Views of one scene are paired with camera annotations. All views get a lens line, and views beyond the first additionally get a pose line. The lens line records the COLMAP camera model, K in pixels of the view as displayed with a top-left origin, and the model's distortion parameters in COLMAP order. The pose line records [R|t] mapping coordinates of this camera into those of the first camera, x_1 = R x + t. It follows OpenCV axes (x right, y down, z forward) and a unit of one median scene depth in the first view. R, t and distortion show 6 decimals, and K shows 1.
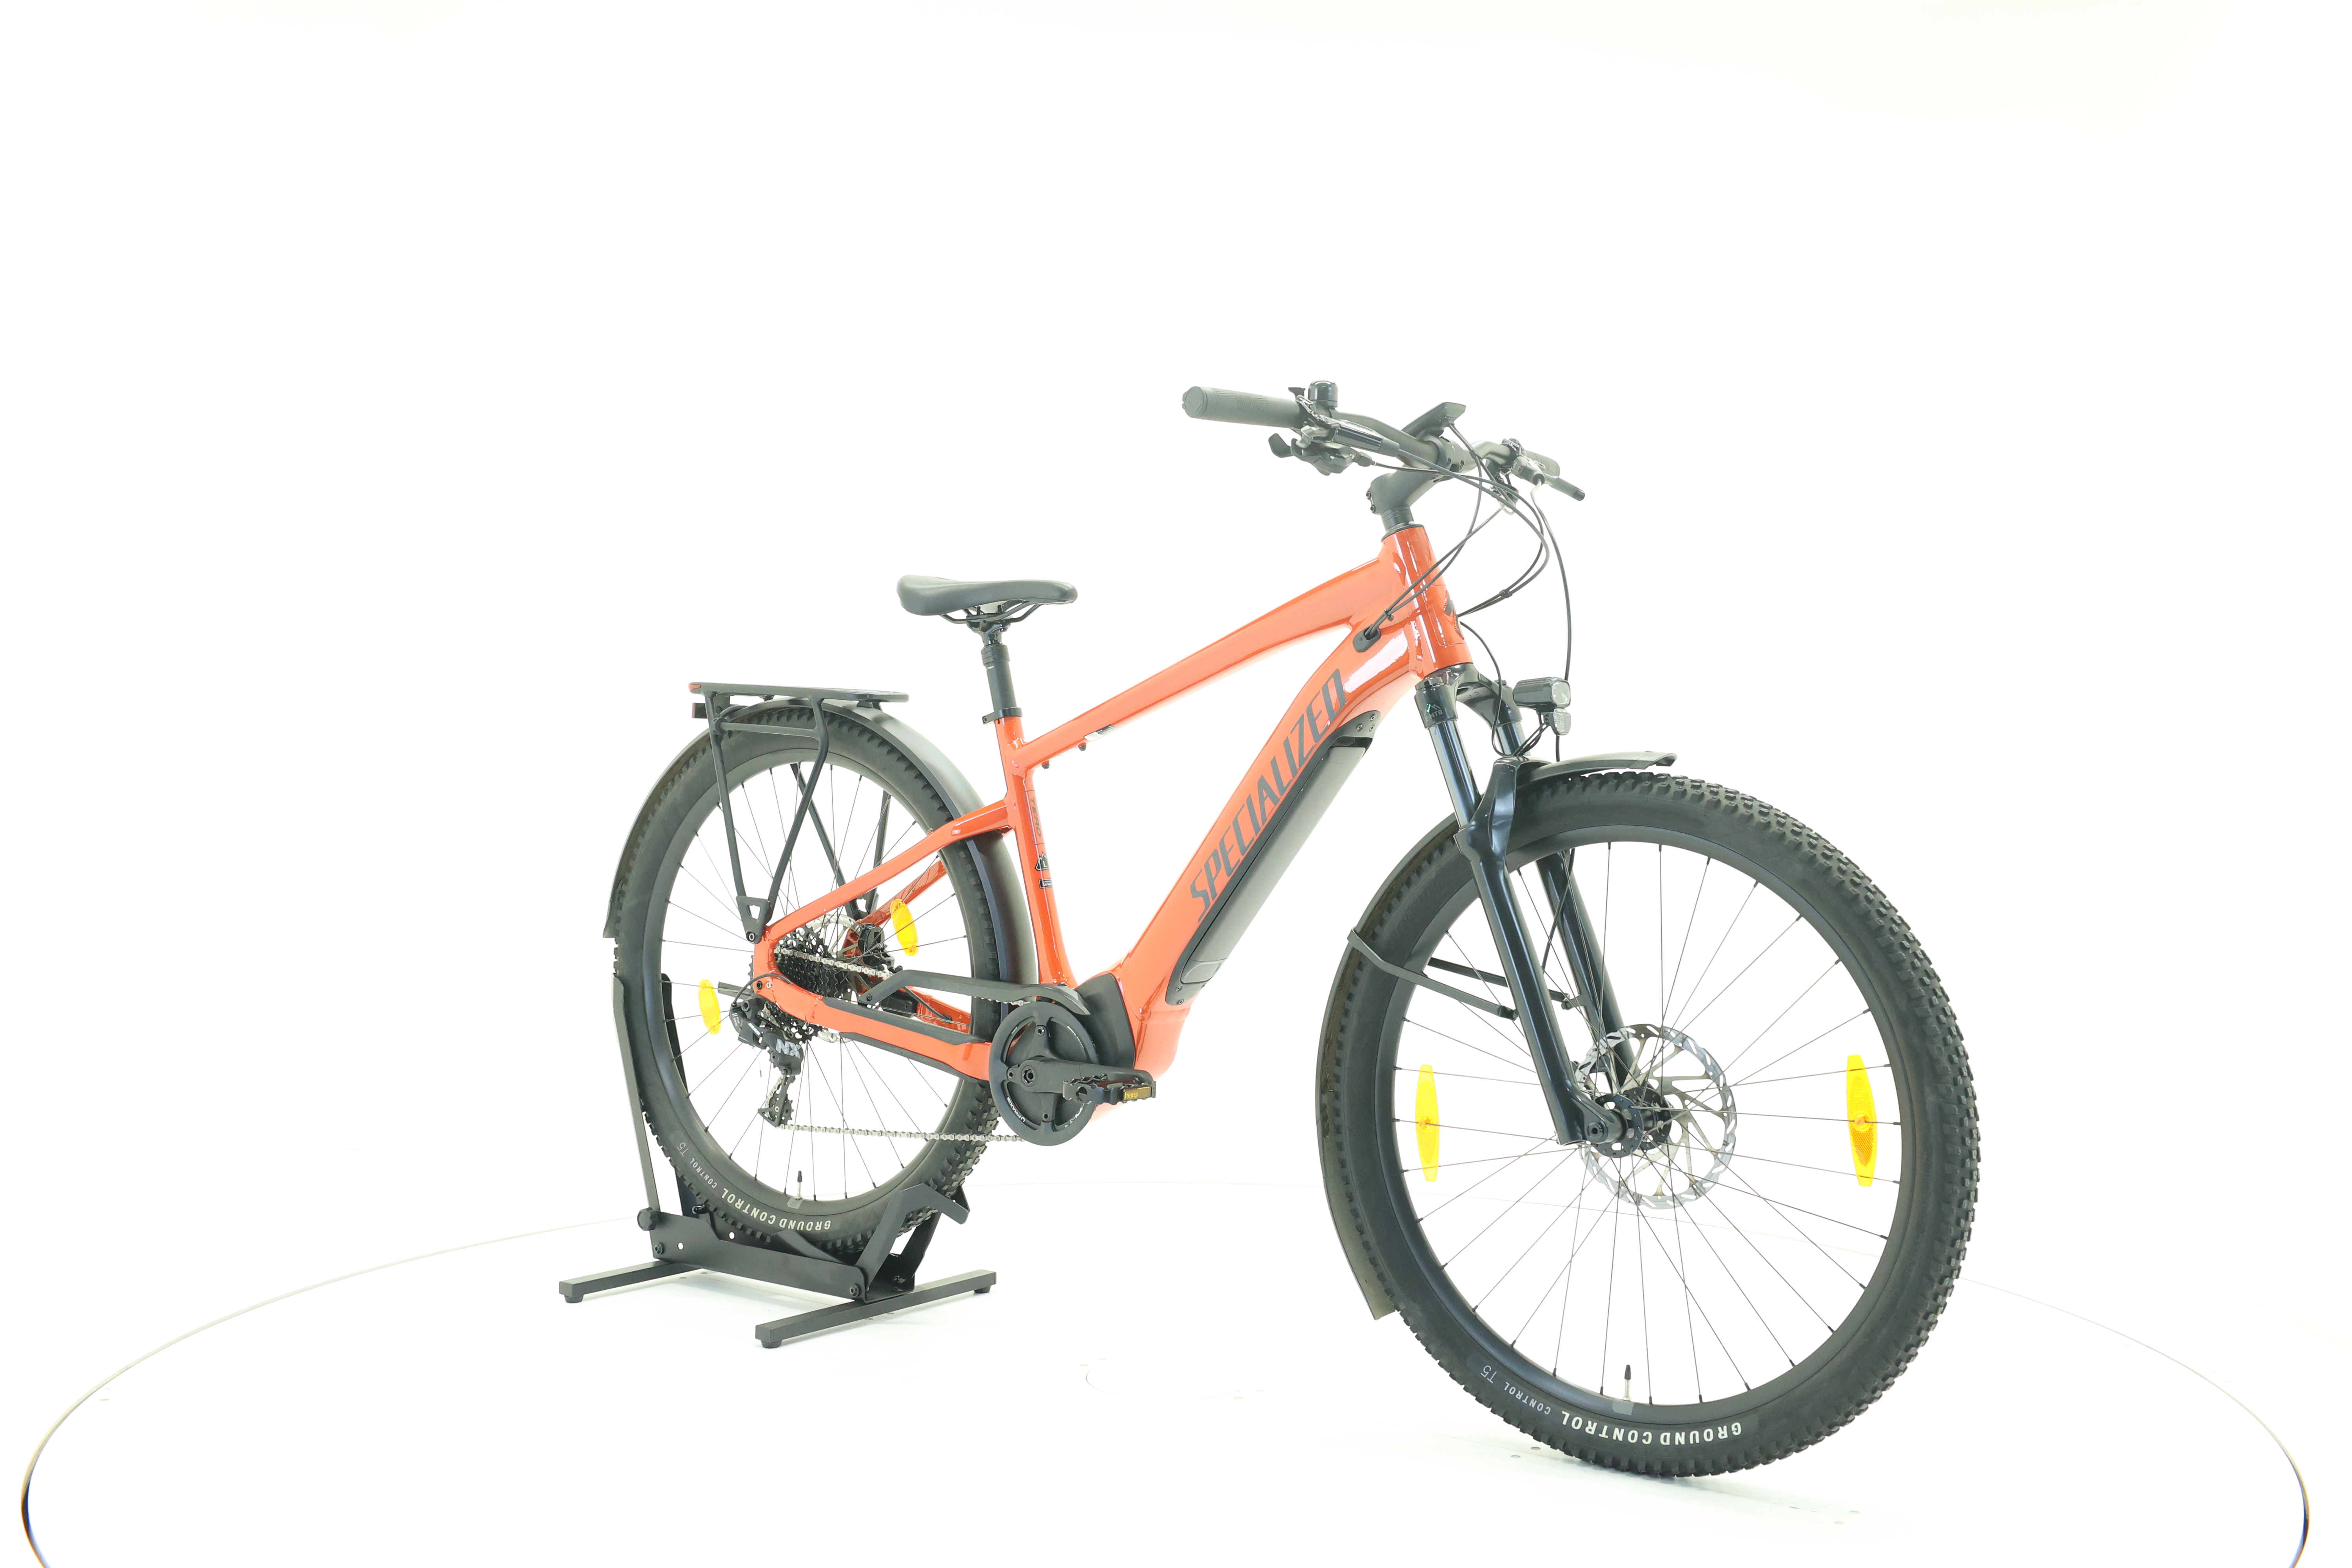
lens RADIAL K [[2535.3, 0, 1176.0], [0, 2535.3, 784.0], [0, 0, 1]] dist [0.000015, 0.002133]
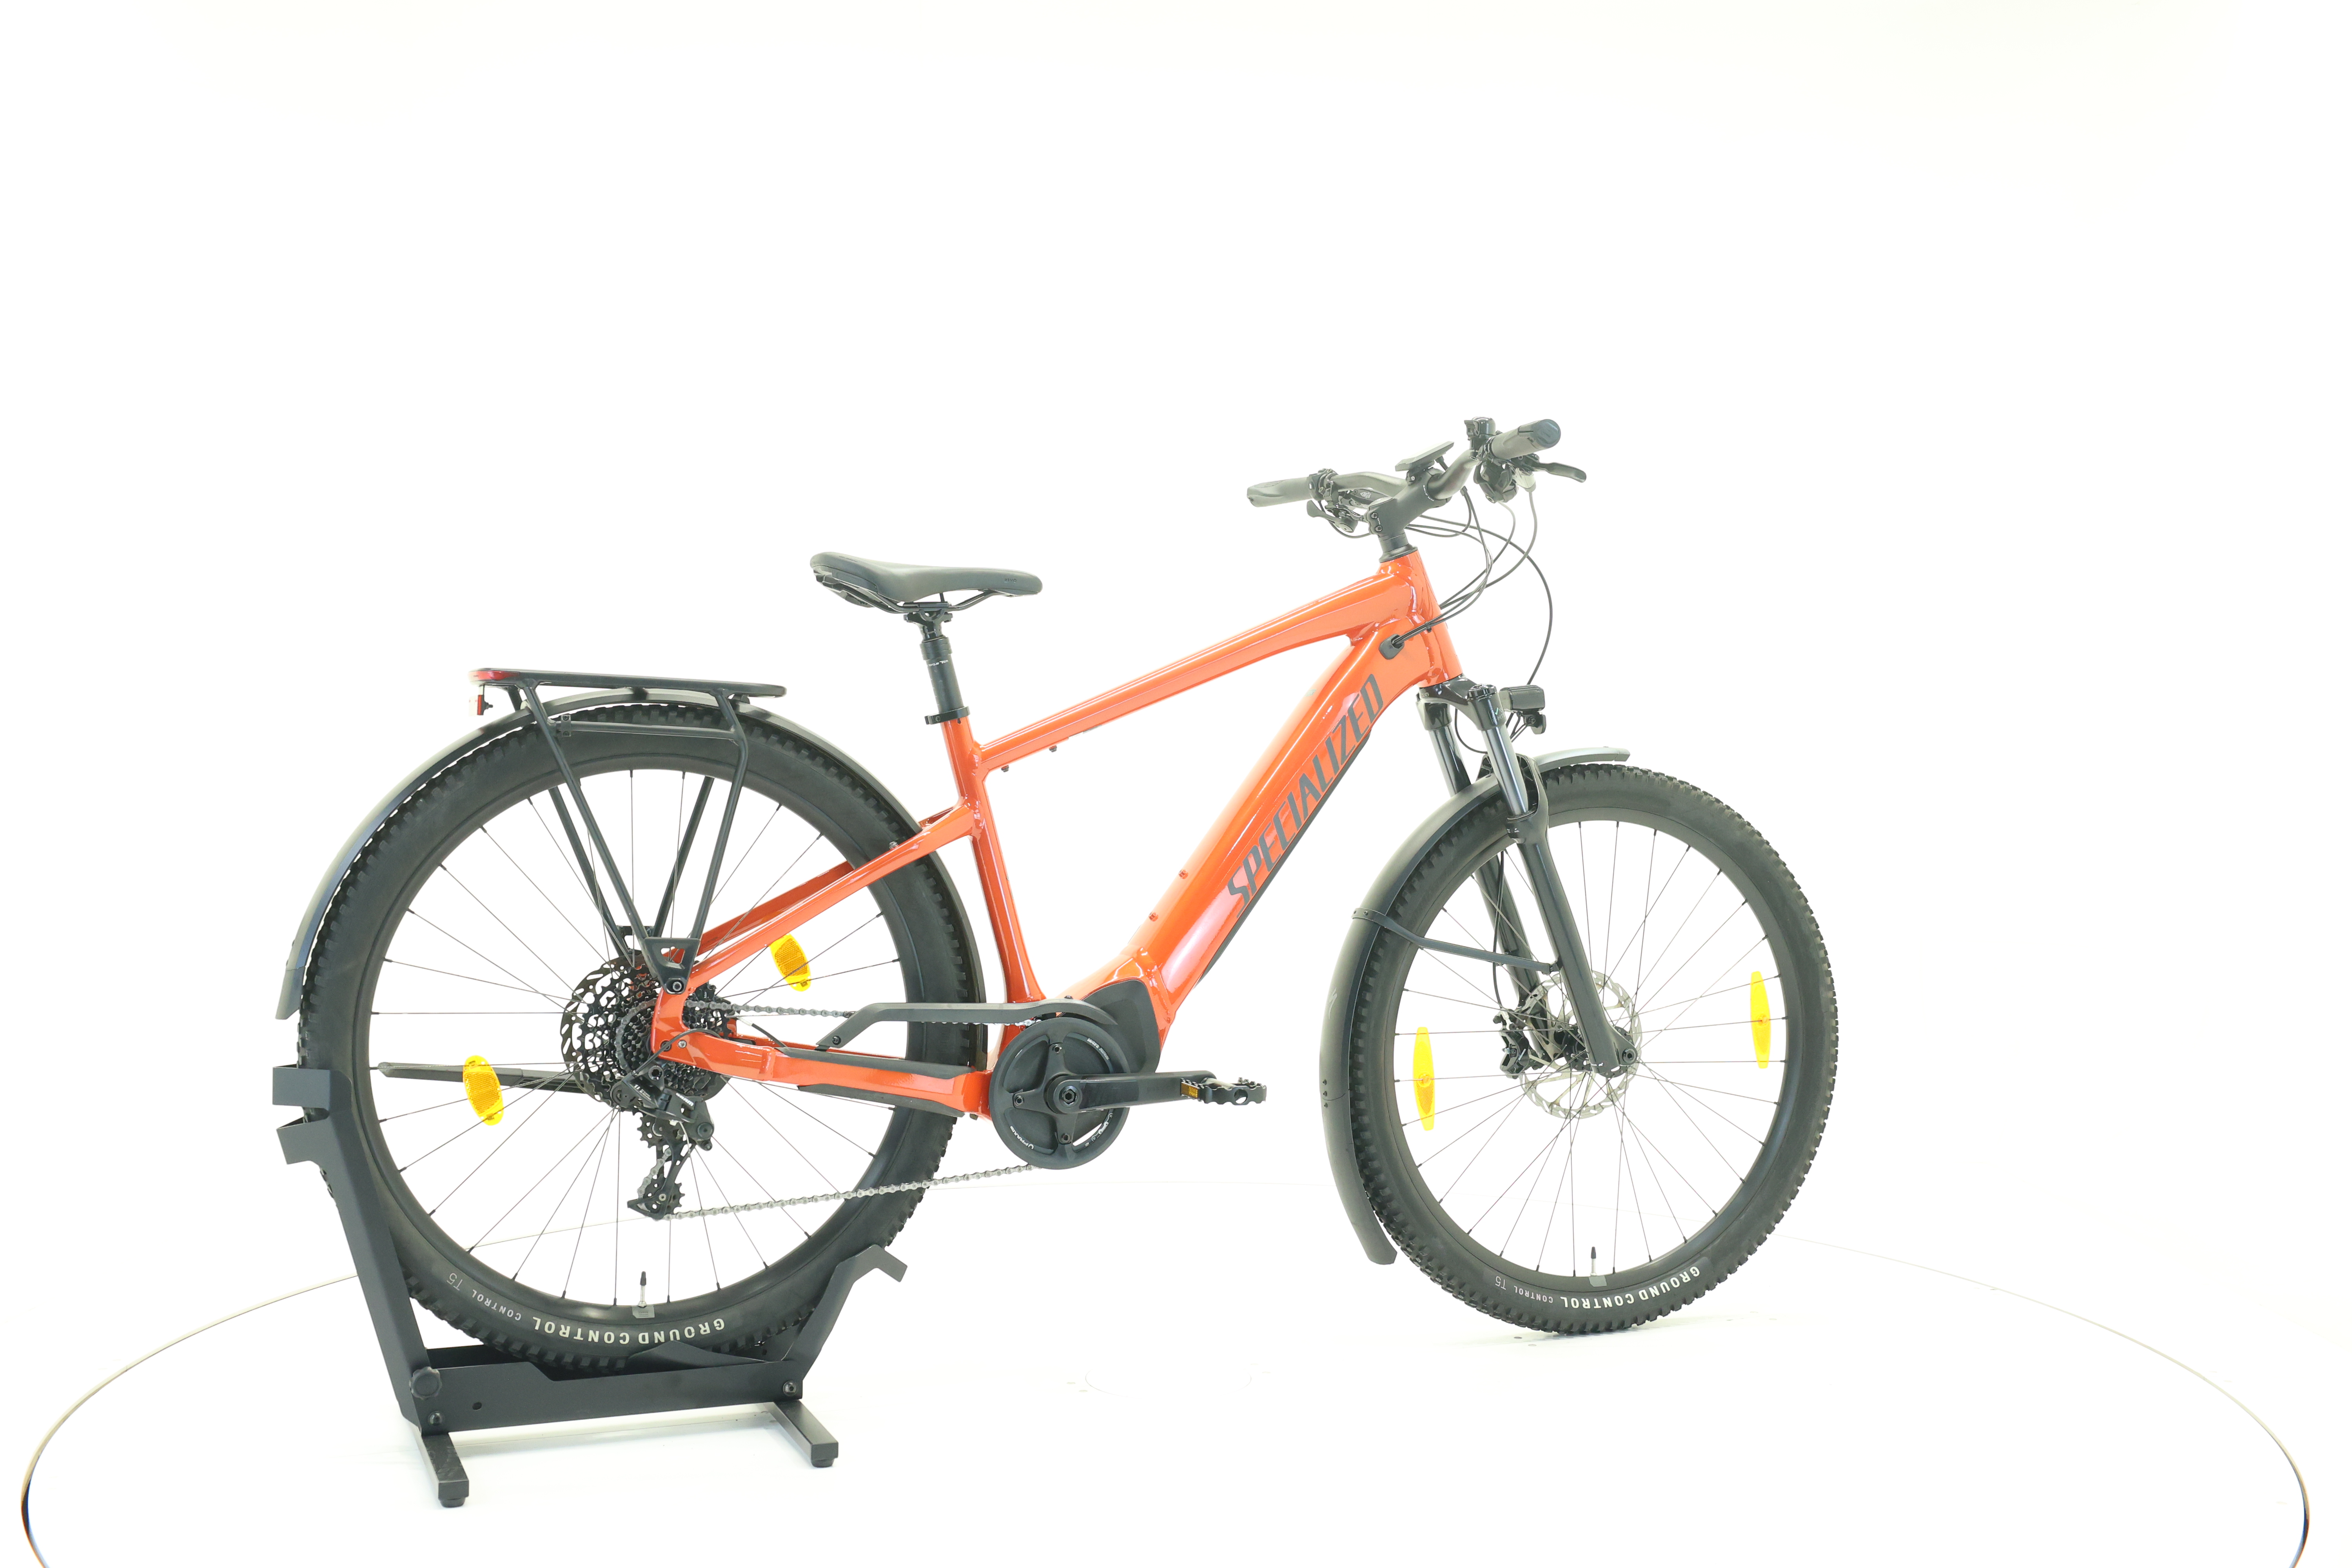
lens RADIAL K [[2464.6, 0, 1176.0], [0, 2464.6, 784.0], [0, 0, 1]] dist [-0.013831, -0.002456]
pose [[0.495623, -0.015941, 0.868391, -0.892816], [0.021720, 0.999746, 0.005956, -0.006179], [-0.868266, 0.015909, 0.495844, 0.542612]]
